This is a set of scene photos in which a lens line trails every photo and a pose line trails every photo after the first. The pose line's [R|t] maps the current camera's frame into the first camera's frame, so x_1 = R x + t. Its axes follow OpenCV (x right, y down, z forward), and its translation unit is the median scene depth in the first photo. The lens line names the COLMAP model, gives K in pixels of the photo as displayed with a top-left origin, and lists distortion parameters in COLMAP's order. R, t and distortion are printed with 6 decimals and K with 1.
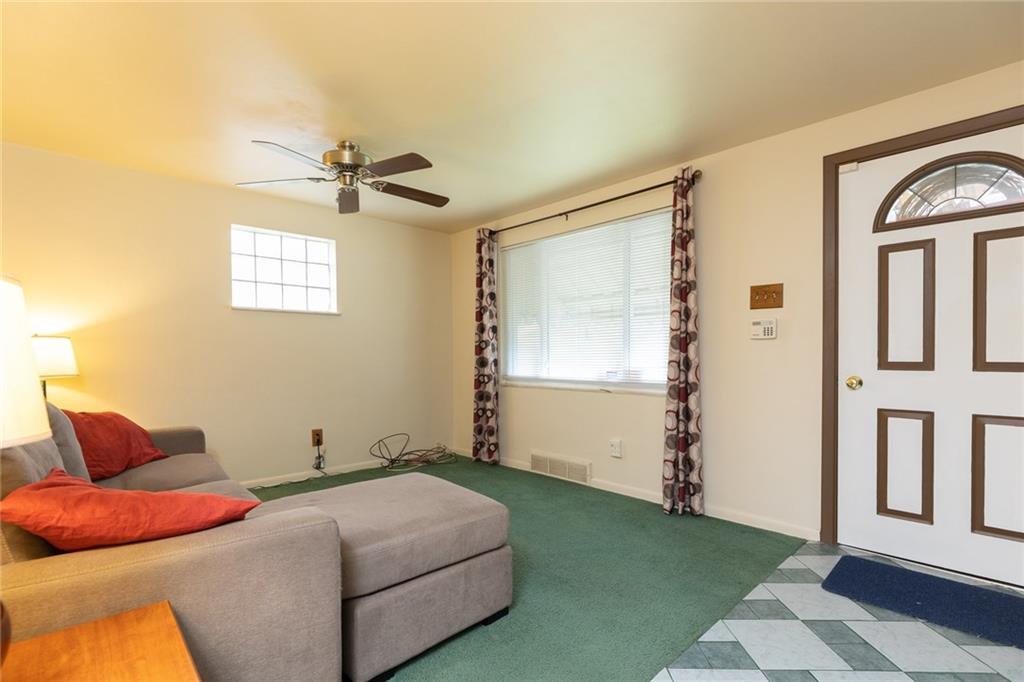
lens RADIAL K [[488.2, 0, 511.8], [0, 488.2, 356.7], [0, 0, 1]] dist [0.032454, -0.000036]
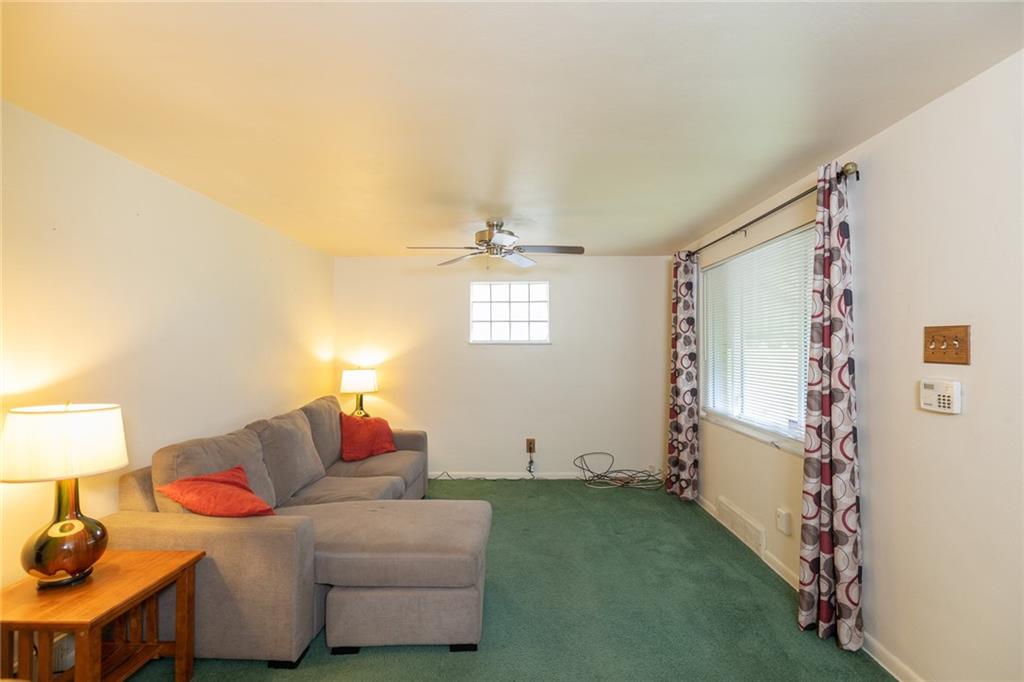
lens RADIAL K [[466.5, 0, 512.0], [0, 466.5, 341.0], [0, 0, 1]] dist [0.001550, -0.000200]
pose [[0.722747, -0.002604, -0.691108, 0.373599], [-0.007308, 0.999908, -0.011410, -0.082244], [0.691074, 0.013297, 0.722662, 0.130497]]
